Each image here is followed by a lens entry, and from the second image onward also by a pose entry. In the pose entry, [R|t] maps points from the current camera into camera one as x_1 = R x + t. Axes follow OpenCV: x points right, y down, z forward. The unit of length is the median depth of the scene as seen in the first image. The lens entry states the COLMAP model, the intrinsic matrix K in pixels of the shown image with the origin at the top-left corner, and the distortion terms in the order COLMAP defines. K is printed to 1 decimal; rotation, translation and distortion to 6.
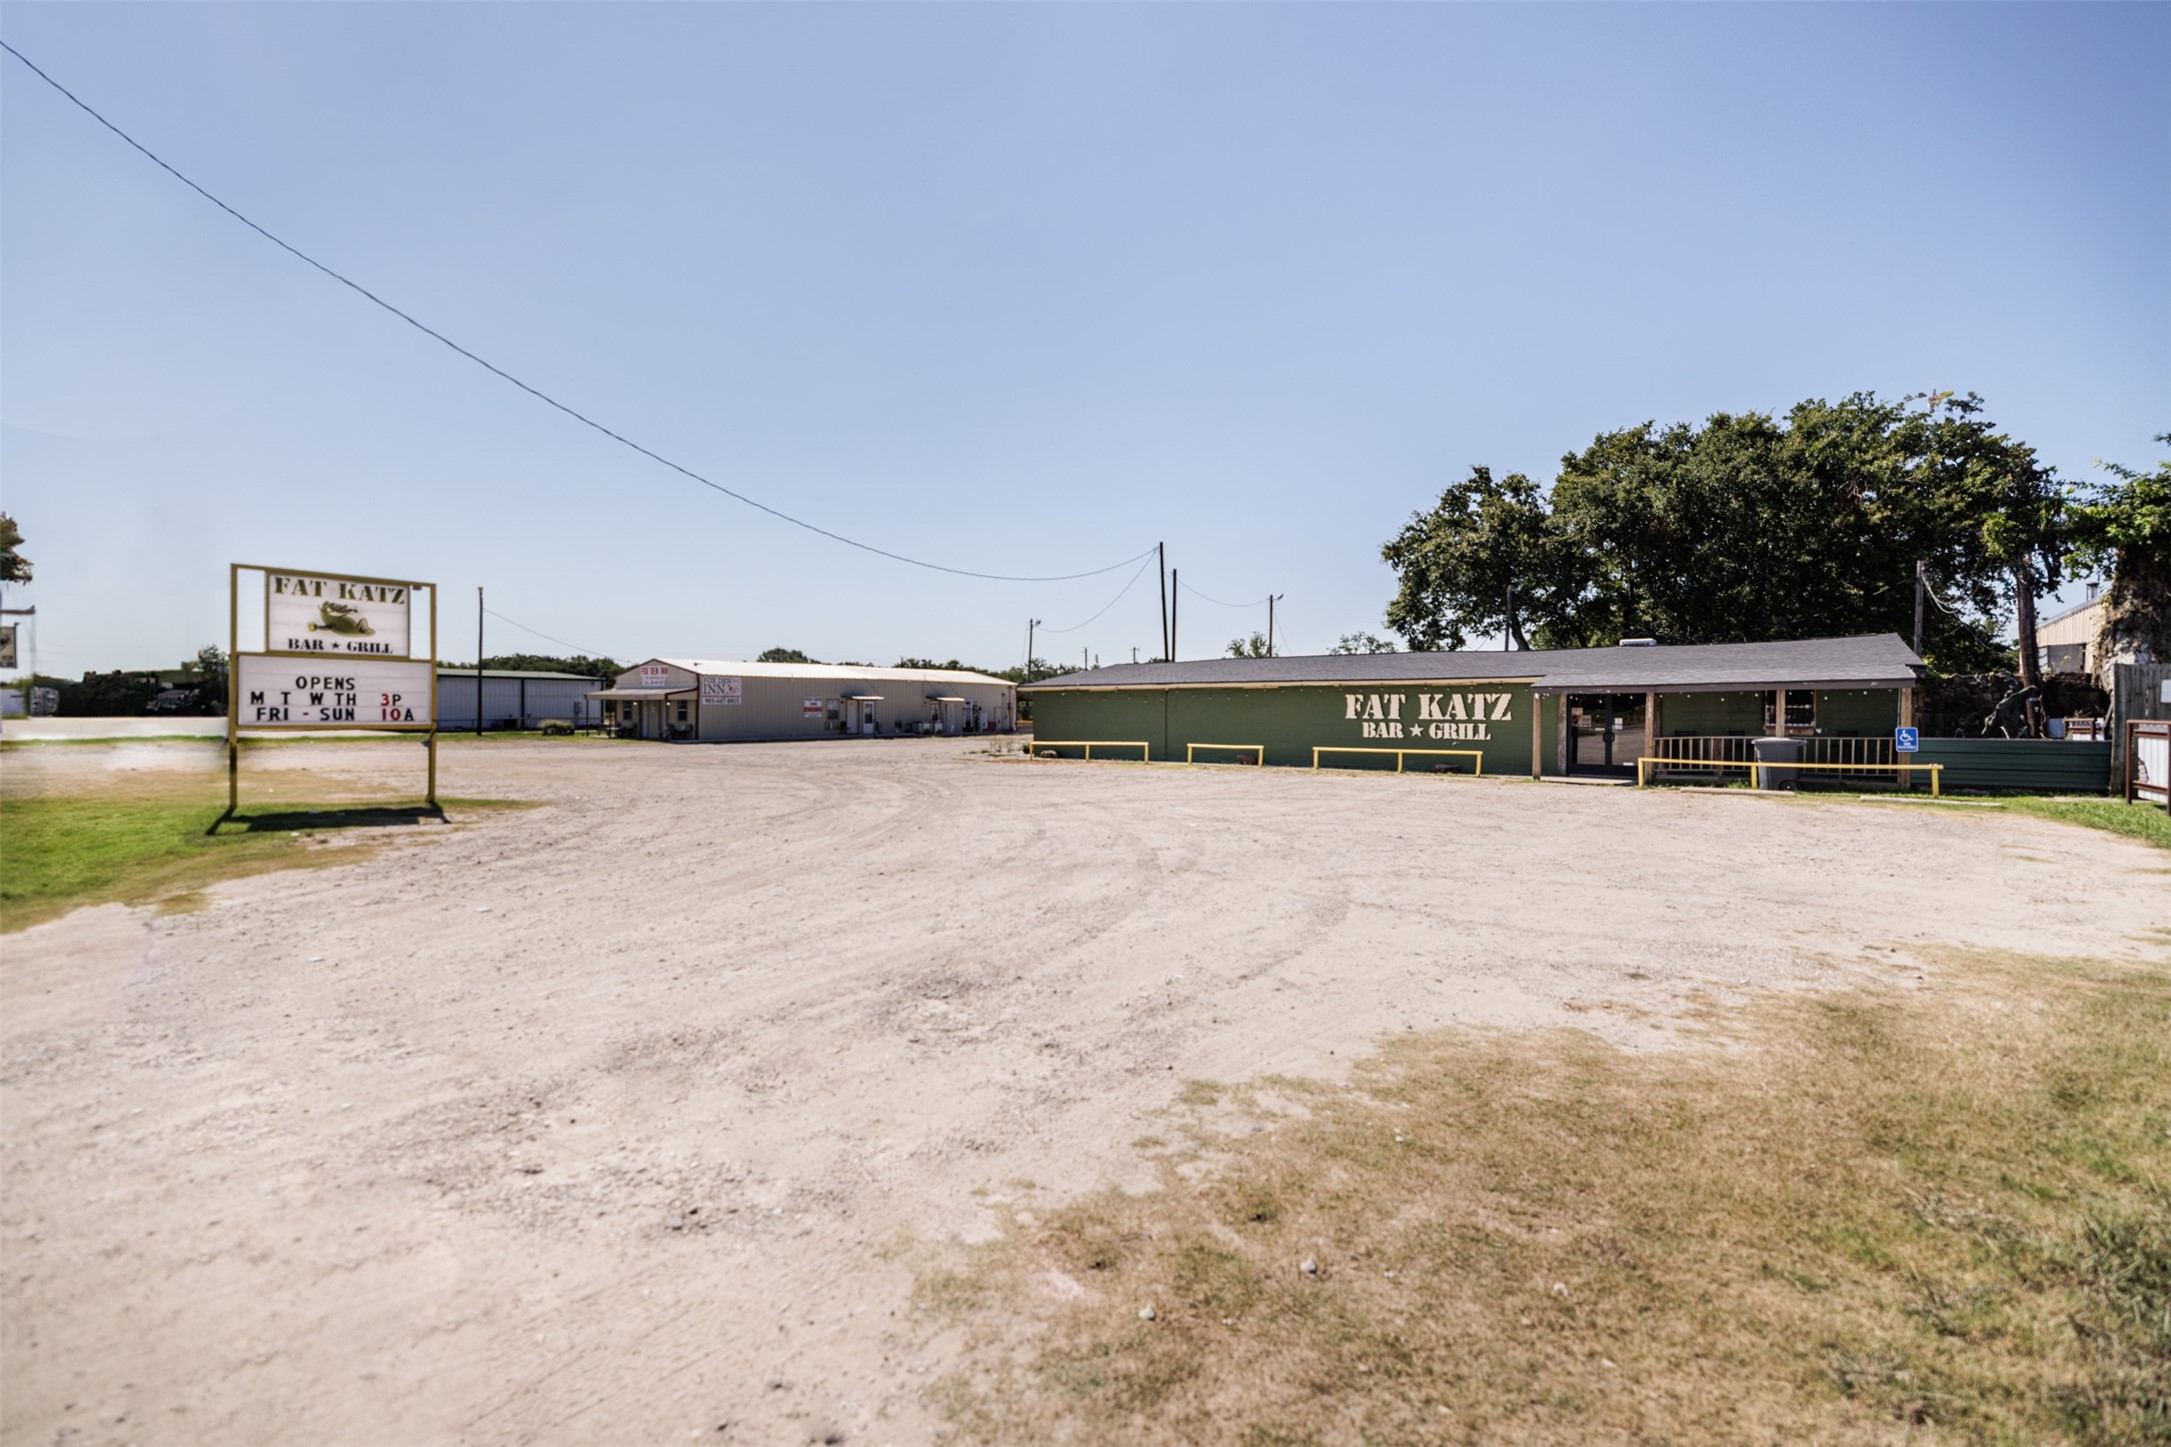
lens RADIAL K [[904.5, 0, 1066.9], [0, 904.5, 718.3], [0, 0, 1]] dist [0.002405, -0.000463]
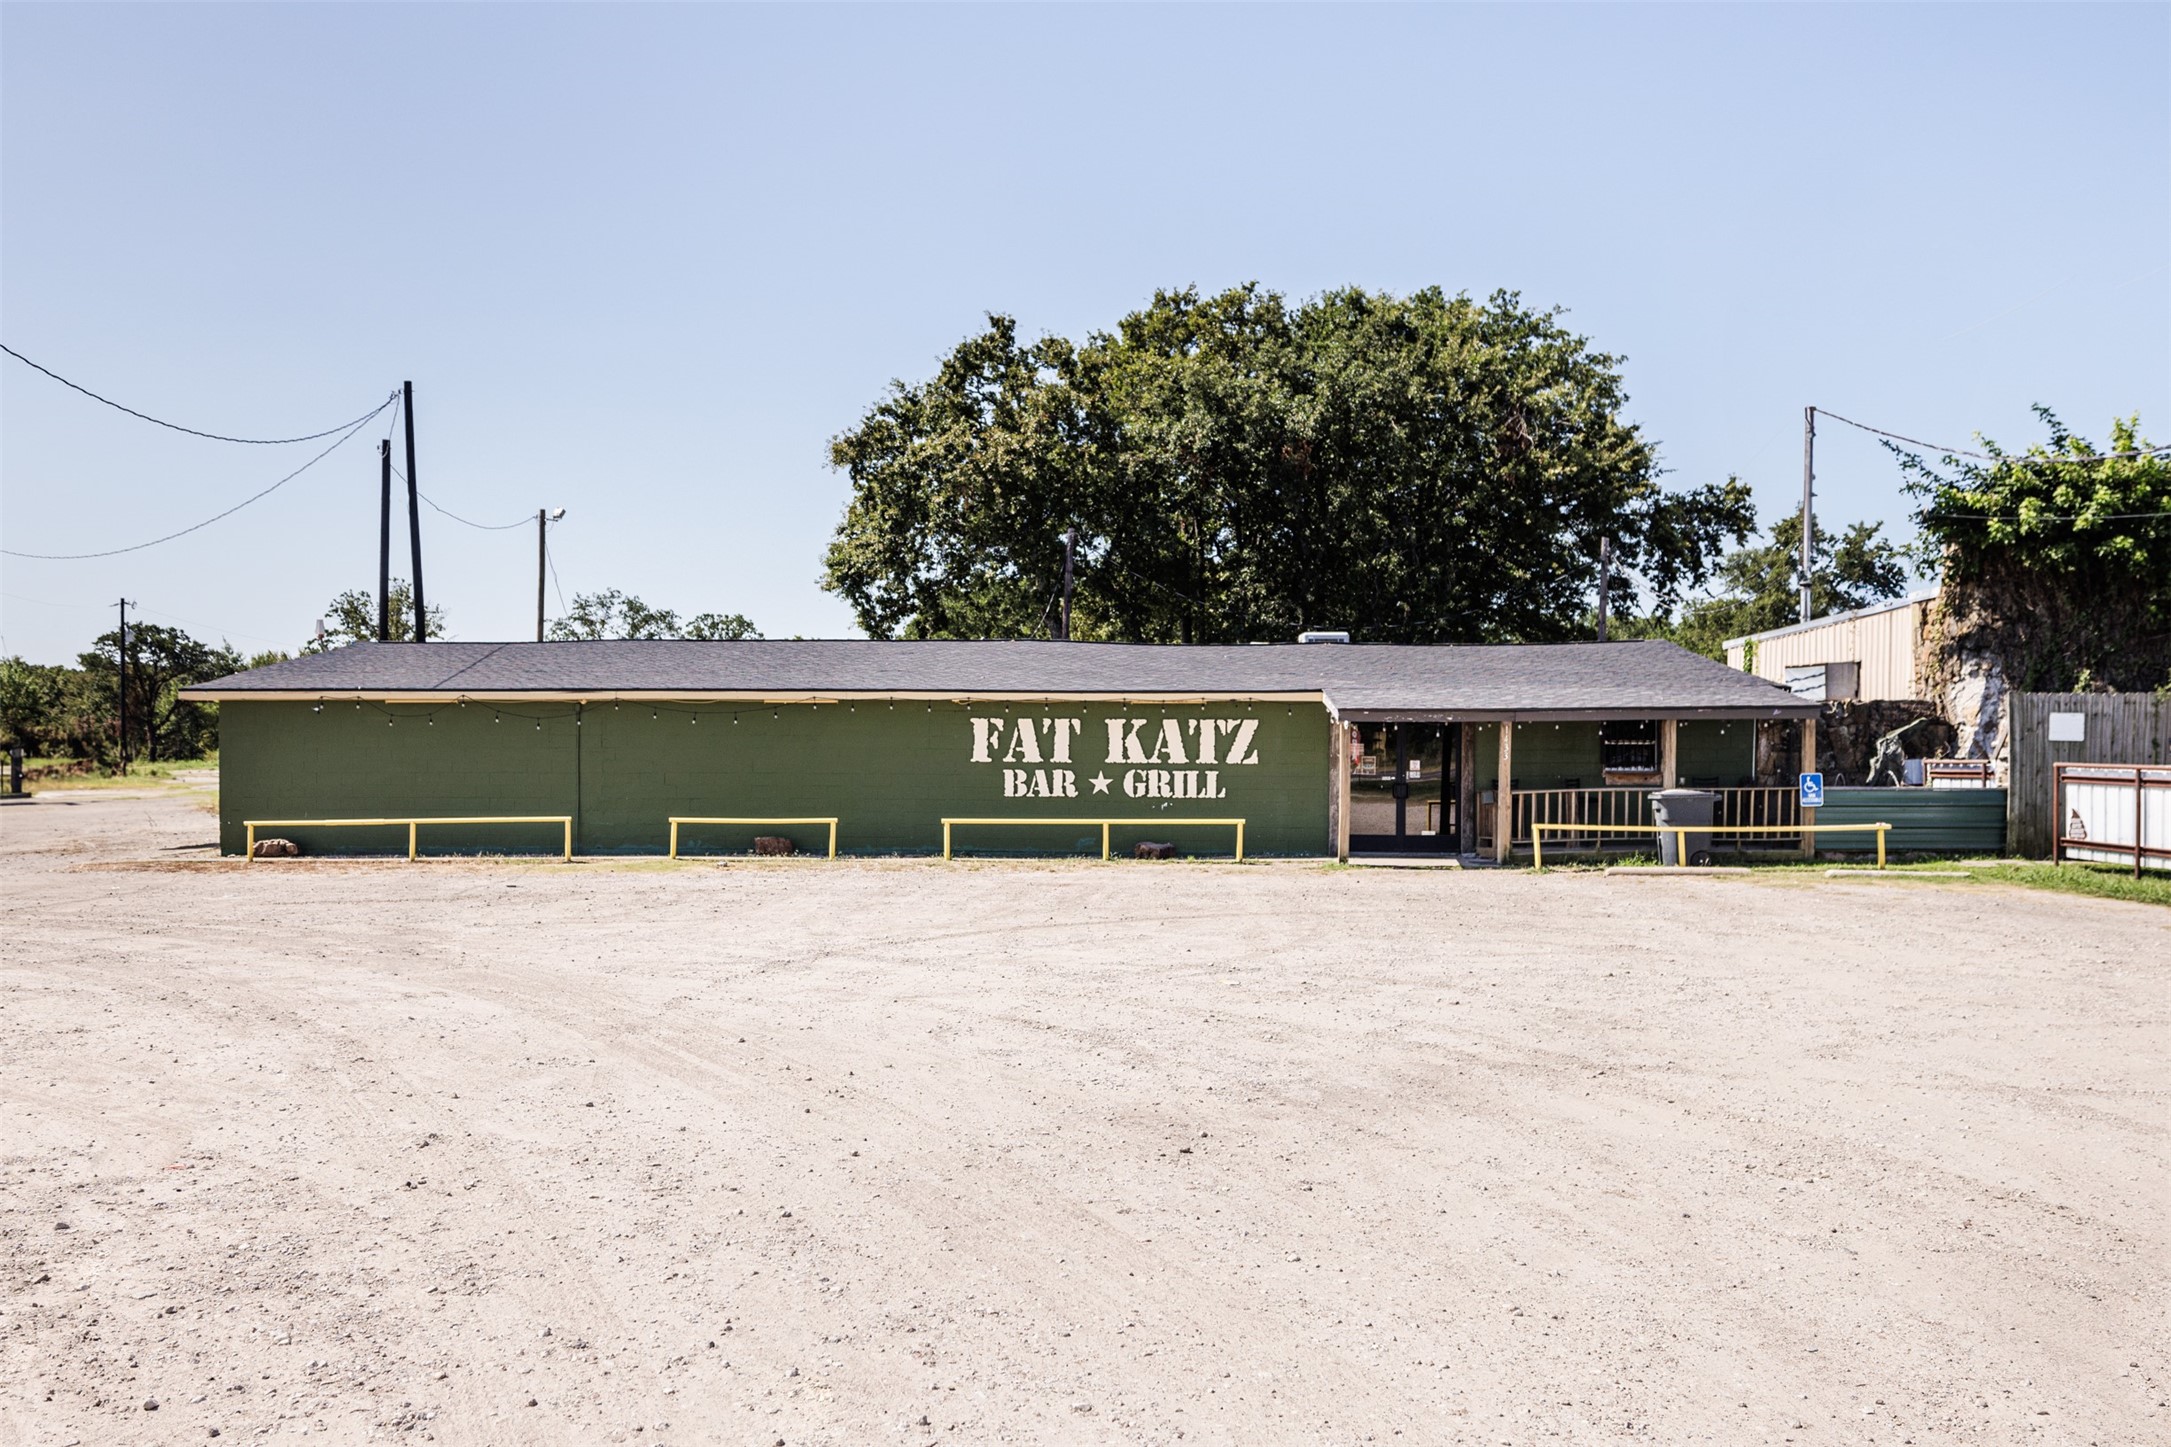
lens RADIAL K [[1766.3, 0, 1083.0], [0, 1766.3, 717.0], [0, 0, 1]] dist [-0.003520, 0.005306]
pose [[0.822140, 0.009070, 0.569214, -0.242680], [0.003158, 0.999785, -0.020493, -0.005171], [-0.569277, 0.018645, 0.821934, 0.111093]]
